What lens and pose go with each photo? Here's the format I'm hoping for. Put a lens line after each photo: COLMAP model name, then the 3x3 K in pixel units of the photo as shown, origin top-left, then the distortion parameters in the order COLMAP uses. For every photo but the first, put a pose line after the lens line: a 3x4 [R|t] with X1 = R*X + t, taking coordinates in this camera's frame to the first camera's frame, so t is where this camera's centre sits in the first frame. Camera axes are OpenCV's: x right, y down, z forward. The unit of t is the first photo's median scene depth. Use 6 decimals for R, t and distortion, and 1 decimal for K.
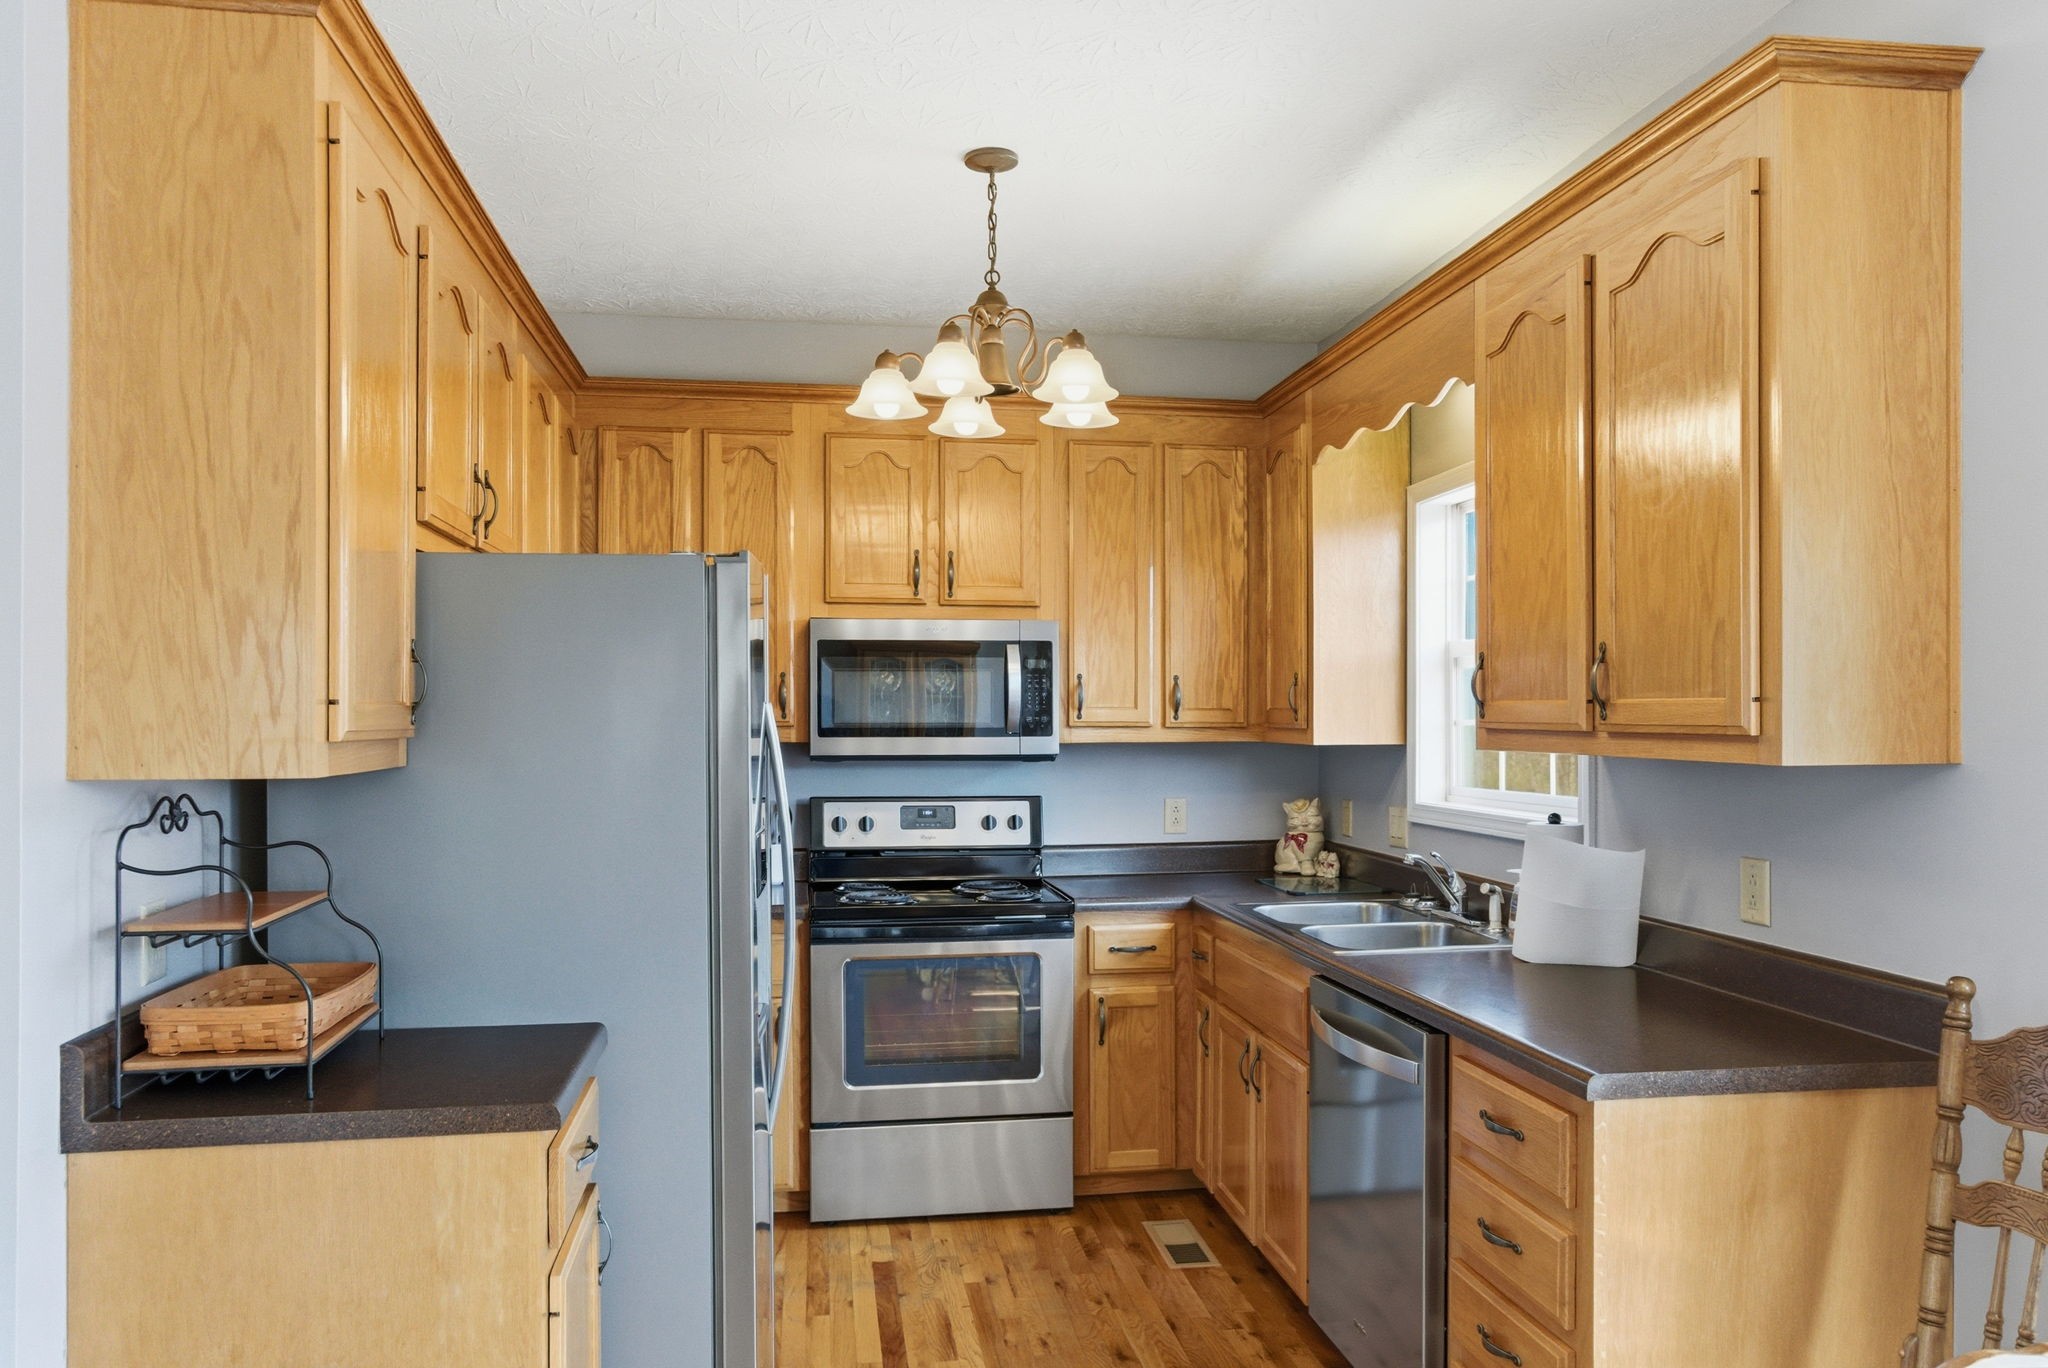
lens RADIAL K [[1386.4, 0, 1024.0], [0, 1386.4, 706.2], [0, 0, 1]] dist [-0.040108, 0.002036]
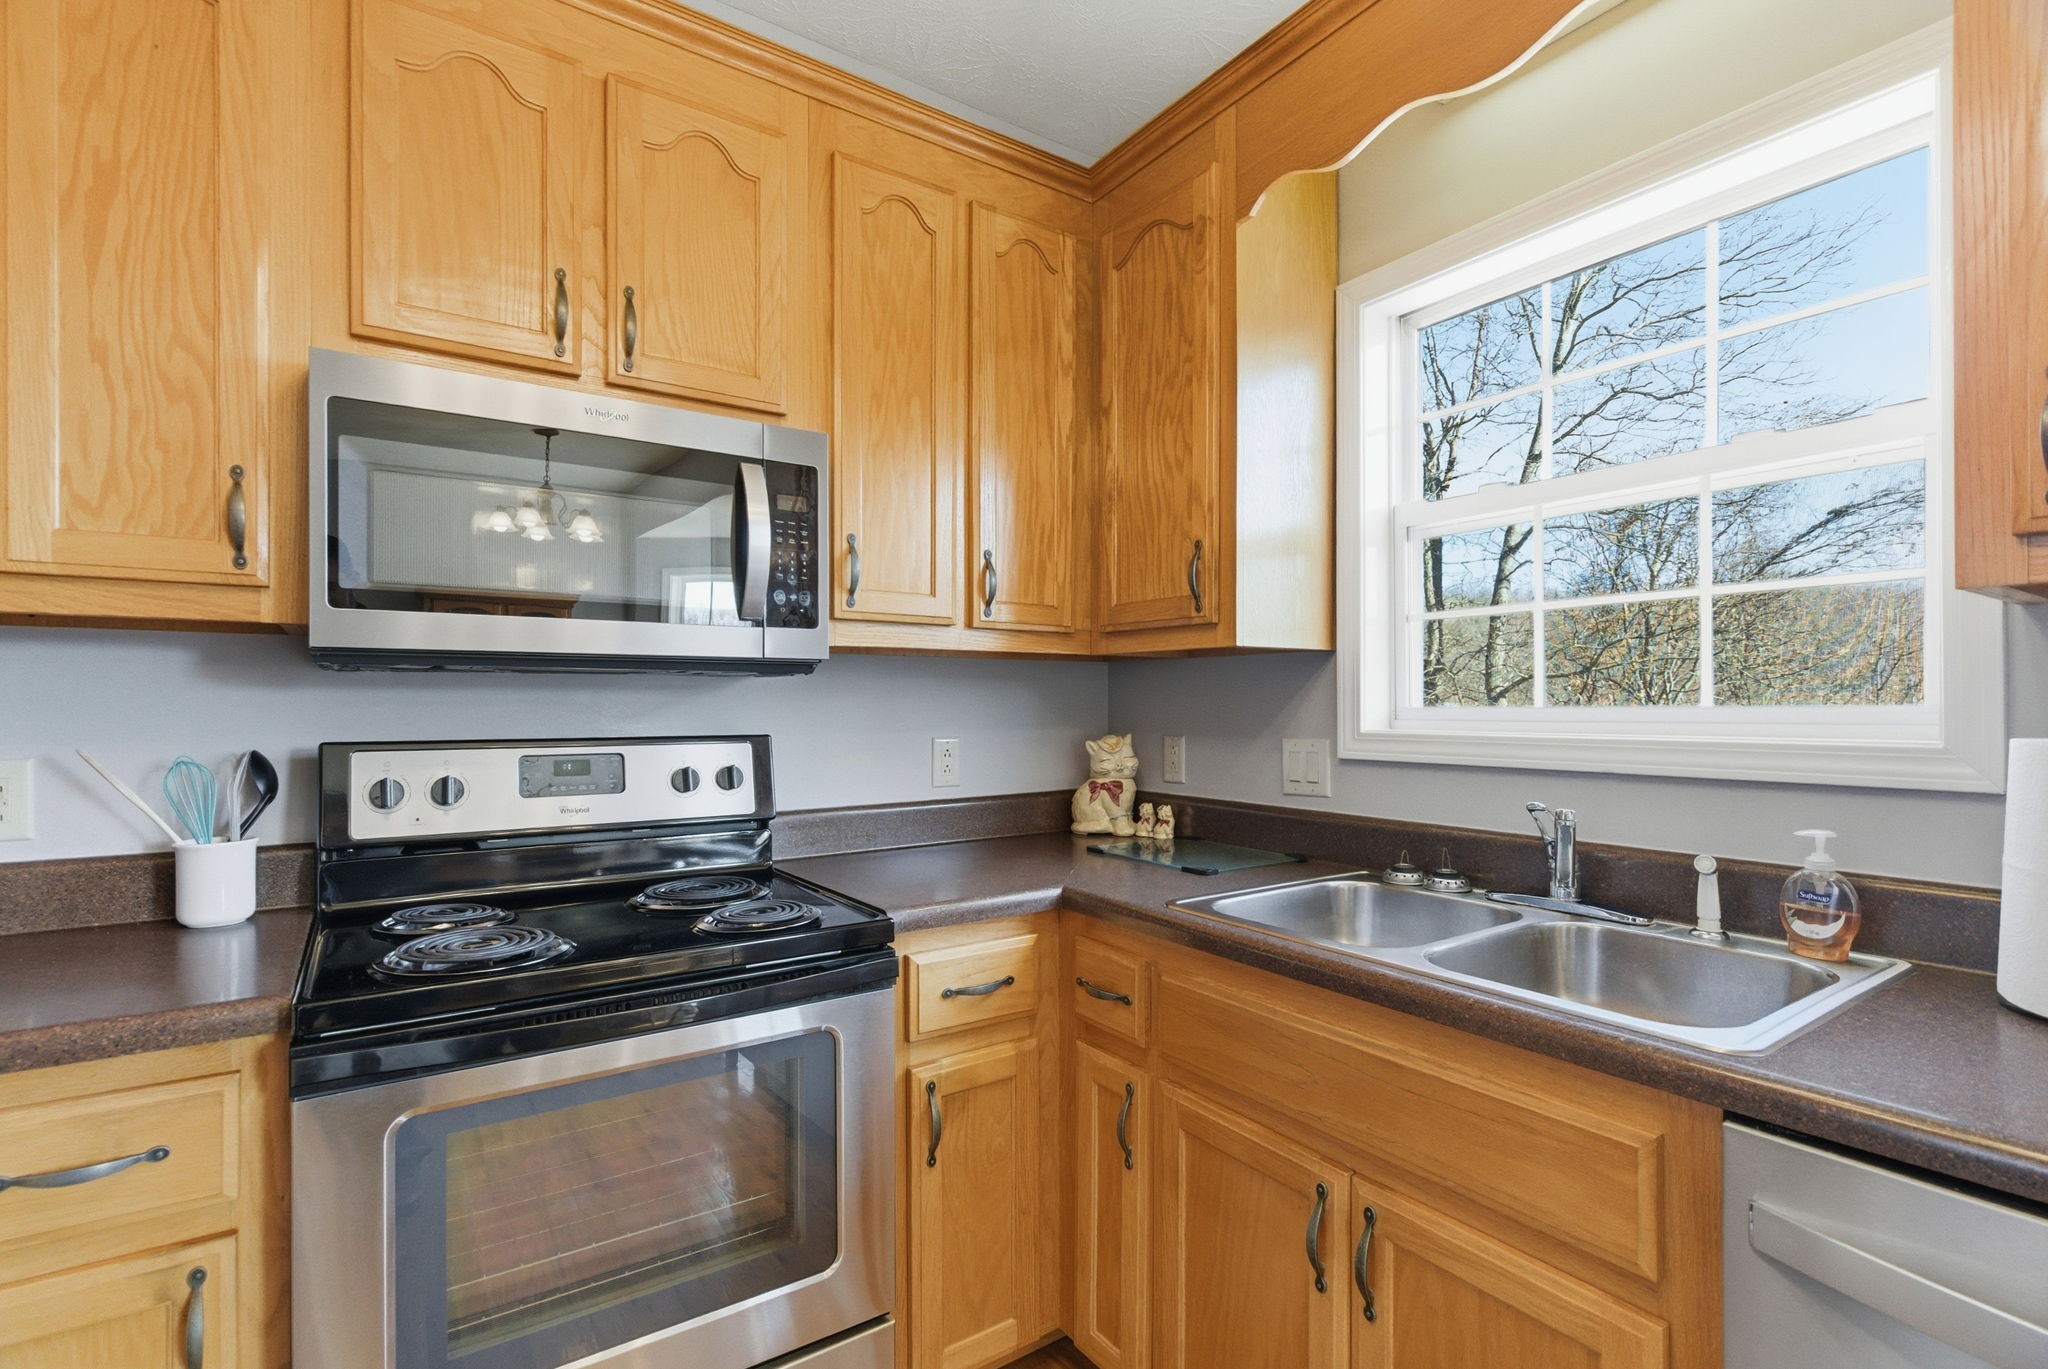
lens RADIAL K [[942.8, 0, 1015.7], [0, 942.8, 693.6], [0, 0, 1]] dist [0.008877, -0.000152]
pose [[0.905426, 0.004285, 0.424482, -0.073770], [-0.003190, 0.999989, -0.003290, 0.050239], [-0.424492, 0.001625, 0.905430, 0.604402]]
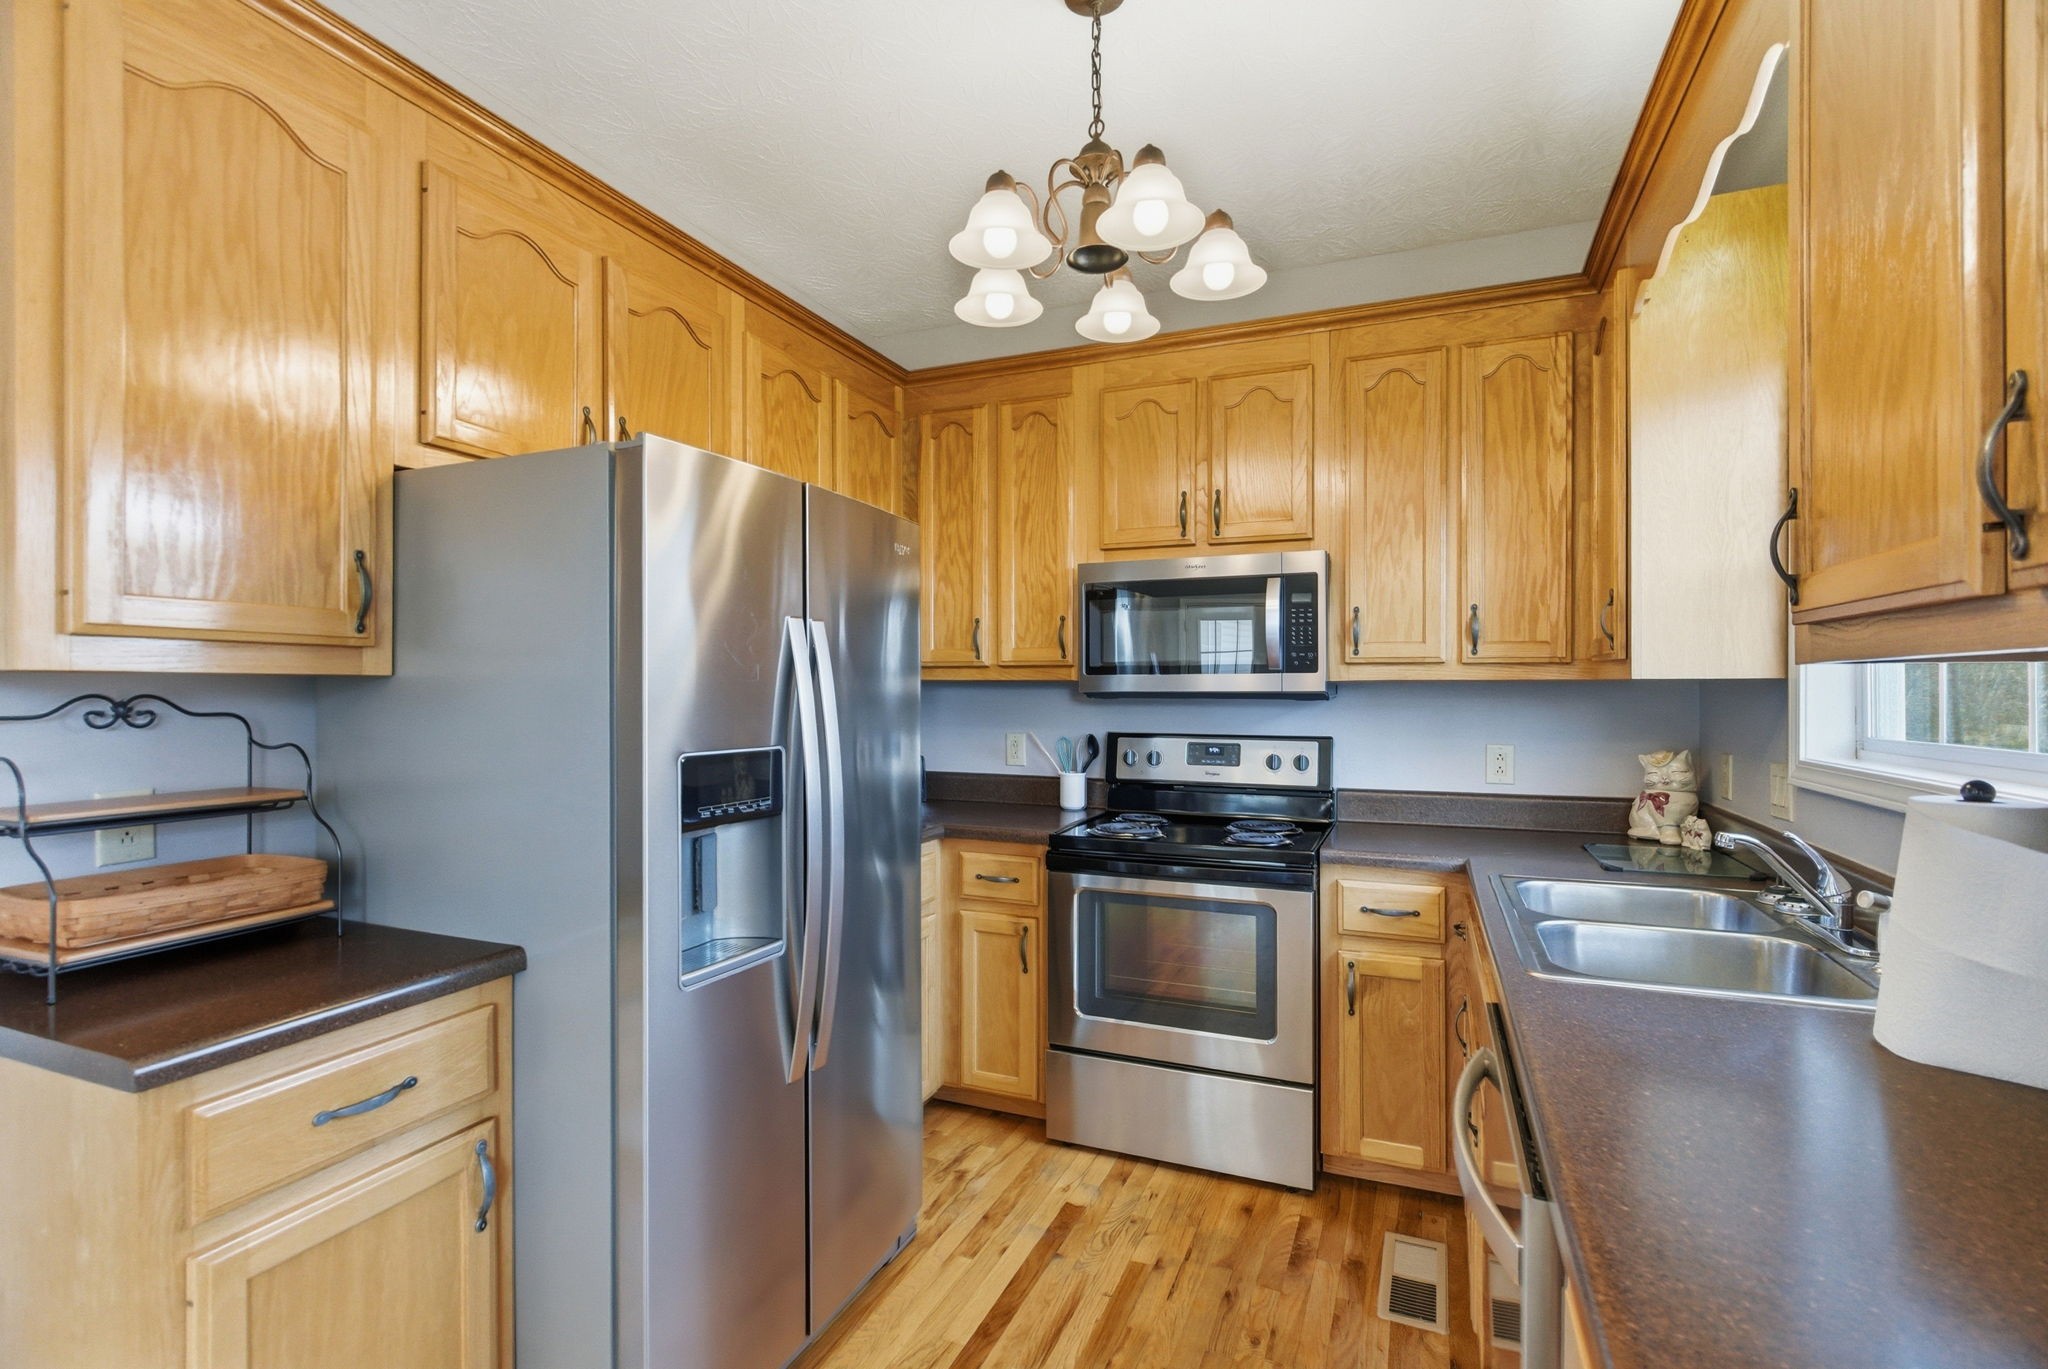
lens RADIAL K [[935.6, 0, 1024.0], [0, 935.6, 684.5], [0, 0, 1]] dist [0.003470, -0.005842]
pose [[0.852894, -0.000555, -0.522085, 0.182614], [0.002443, 0.999993, 0.002927, 0.027131], [0.522079, -0.003771, 0.852889, 0.354387]]
